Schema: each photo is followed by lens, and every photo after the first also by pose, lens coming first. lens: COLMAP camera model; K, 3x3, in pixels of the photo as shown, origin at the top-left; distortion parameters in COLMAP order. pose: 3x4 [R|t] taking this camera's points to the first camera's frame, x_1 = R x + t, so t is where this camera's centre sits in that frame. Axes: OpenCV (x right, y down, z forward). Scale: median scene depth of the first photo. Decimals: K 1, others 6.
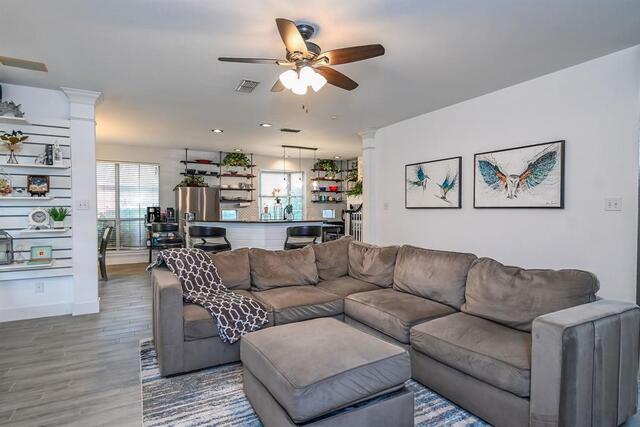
lens RADIAL K [[332.4, 0, 316.2], [0, 332.4, 216.0], [0, 0, 1]] dist [-0.002311, 0.000013]
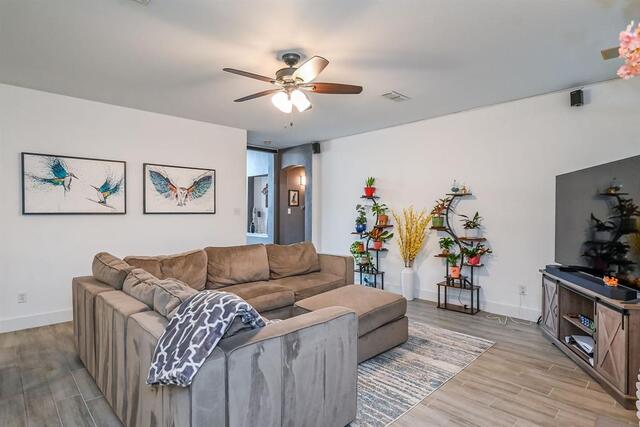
lens RADIAL K [[332.4, 0, 317.5], [0, 332.4, 213.3], [0, 0, 1]] dist [-0.002311, 0.000013]
pose [[-0.236479, -0.000533, 0.971637, -0.697366], [0.025806, 0.999644, 0.006829, -0.018144], [-0.971294, 0.026689, -0.236381, 0.715241]]
